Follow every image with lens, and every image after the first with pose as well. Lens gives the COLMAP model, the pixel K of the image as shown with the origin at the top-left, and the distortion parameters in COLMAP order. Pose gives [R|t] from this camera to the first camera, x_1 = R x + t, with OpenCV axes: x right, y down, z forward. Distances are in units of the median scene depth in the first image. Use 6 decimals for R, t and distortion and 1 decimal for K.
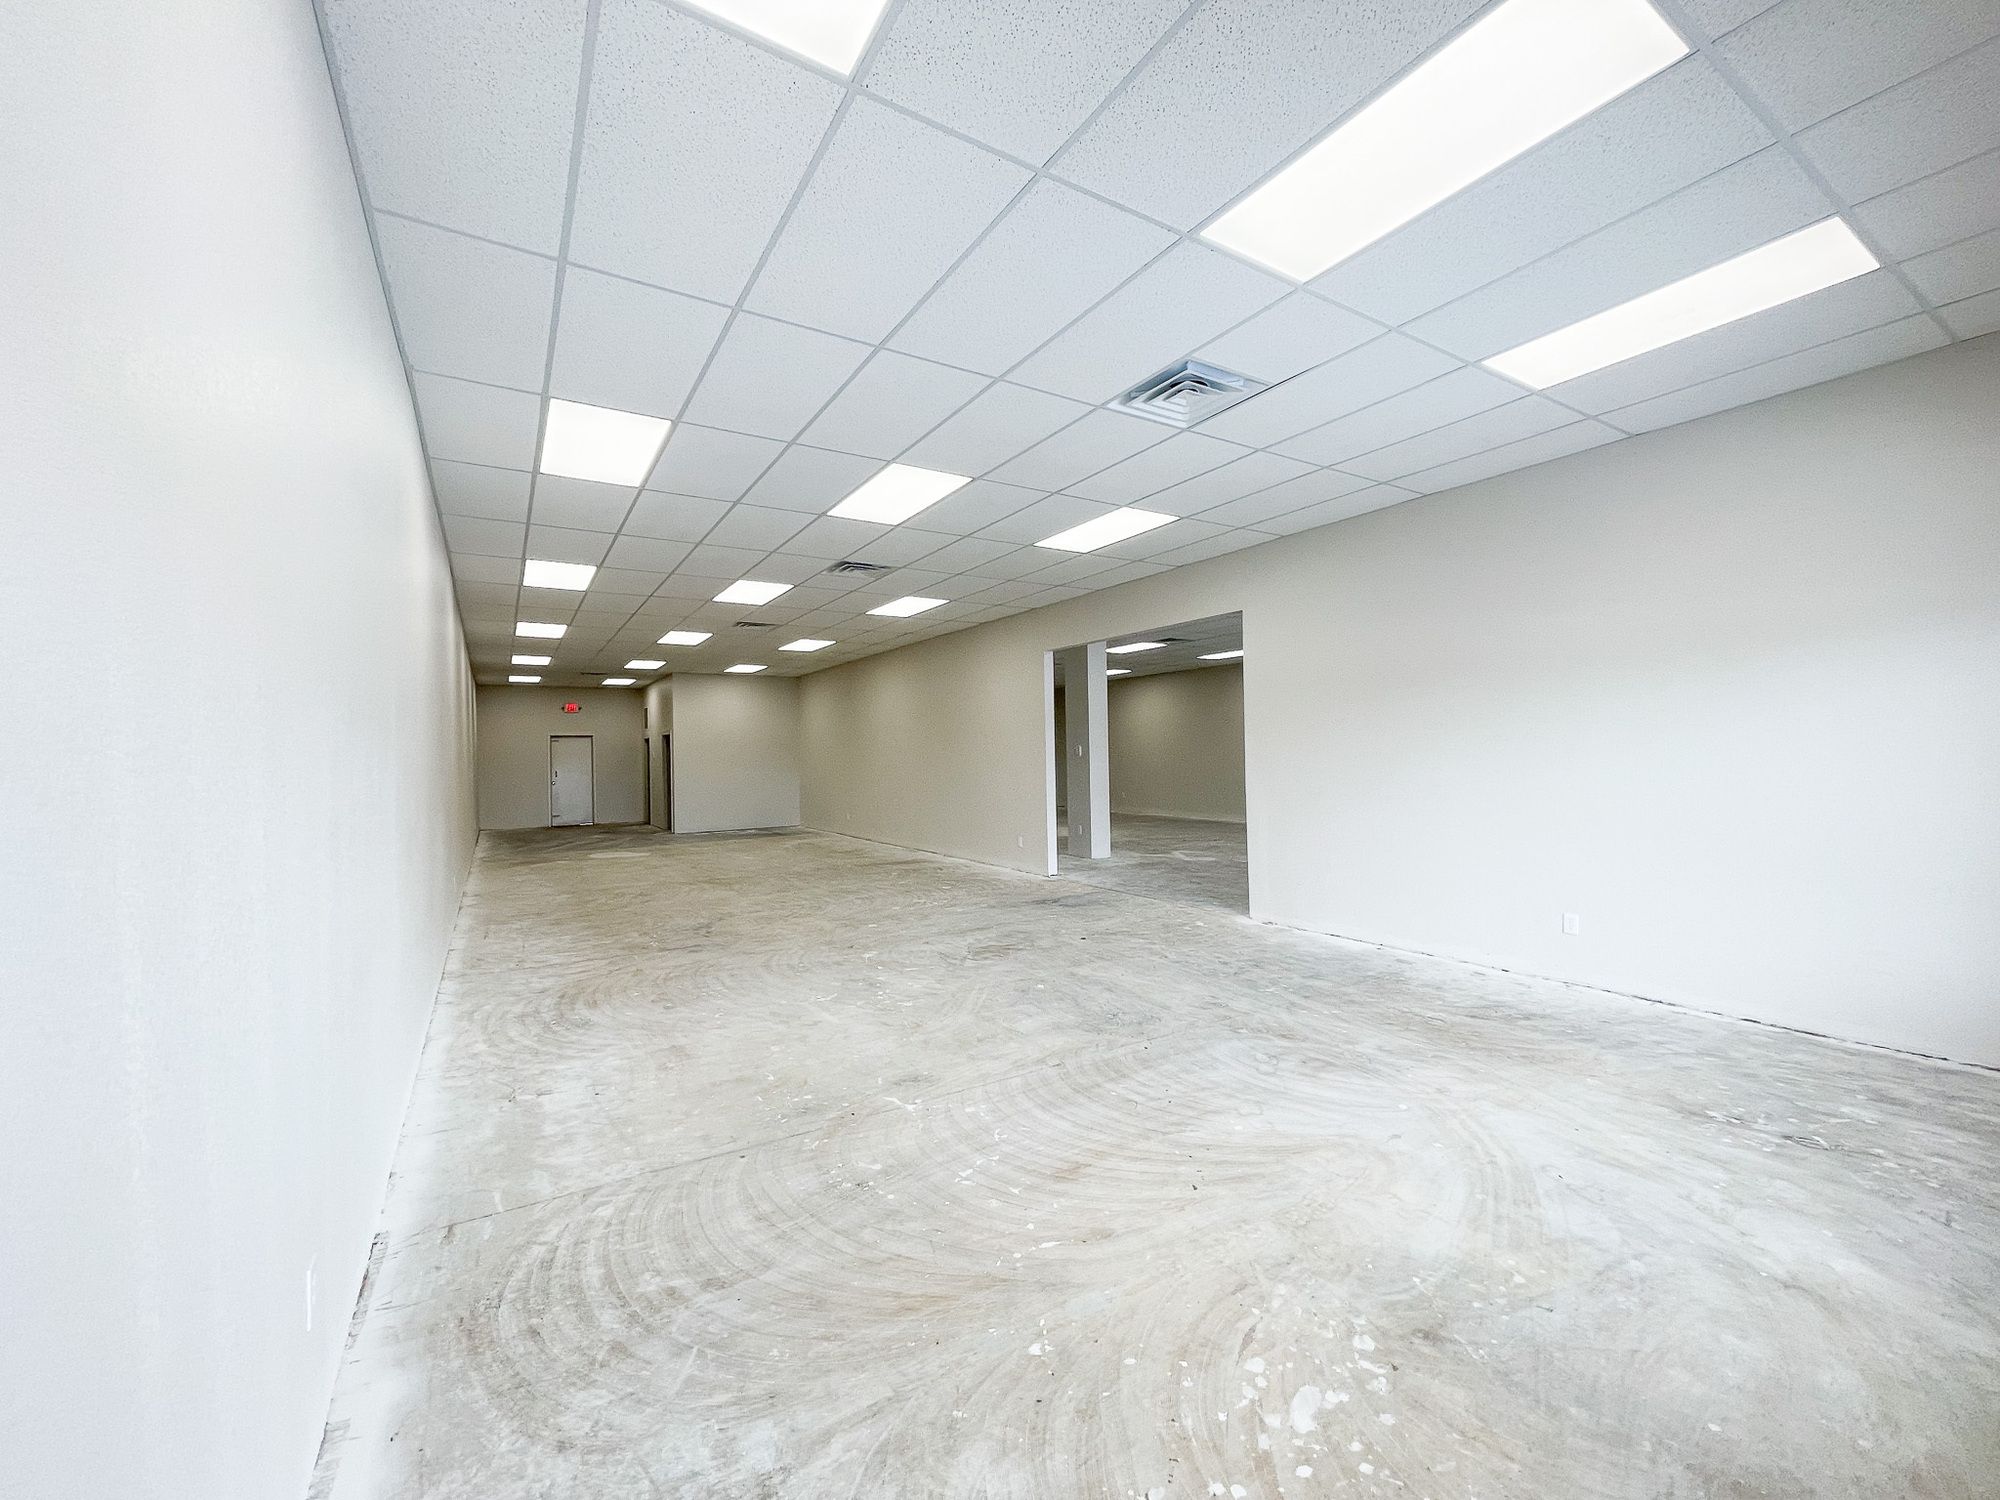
lens RADIAL K [[811.1, 0, 1000.0], [0, 811.1, 750.0], [0, 0, 1]] dist [-0.002383, -0.000407]
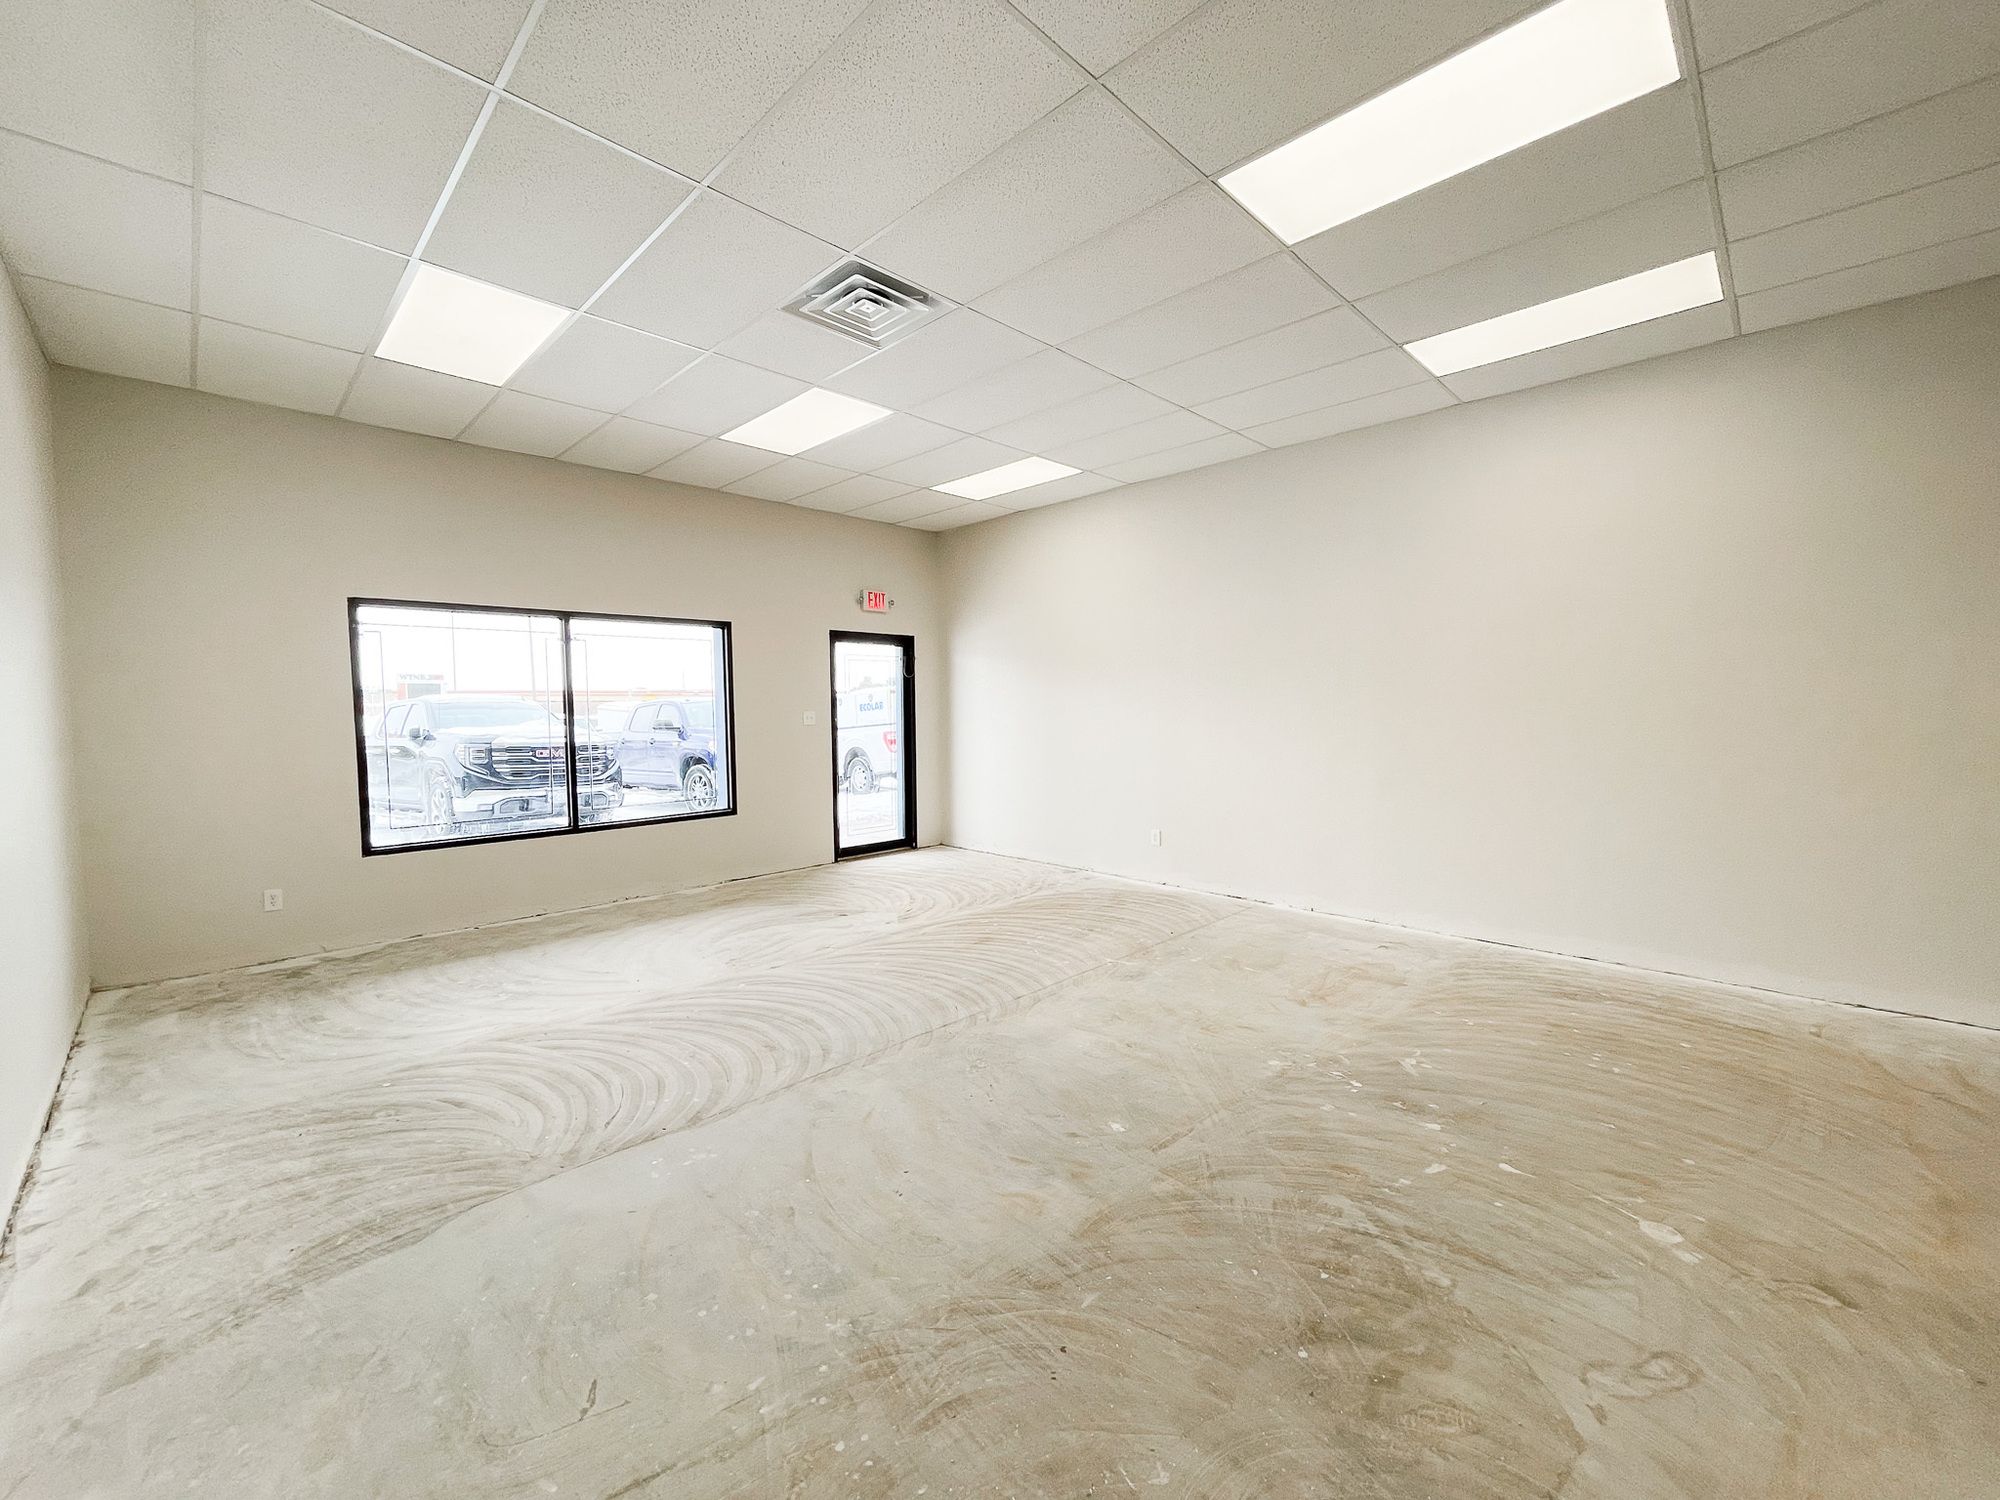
lens RADIAL K [[802.6, 0, 993.7], [0, 802.6, 746.6], [0, 0, 1]] dist [0.004383, -0.000297]
pose [[-0.974613, 0.040941, -0.220122, 0.317727], [0.029906, 0.998134, 0.053235, 0.003587], [0.221891, 0.045301, -0.974019, 1.977851]]
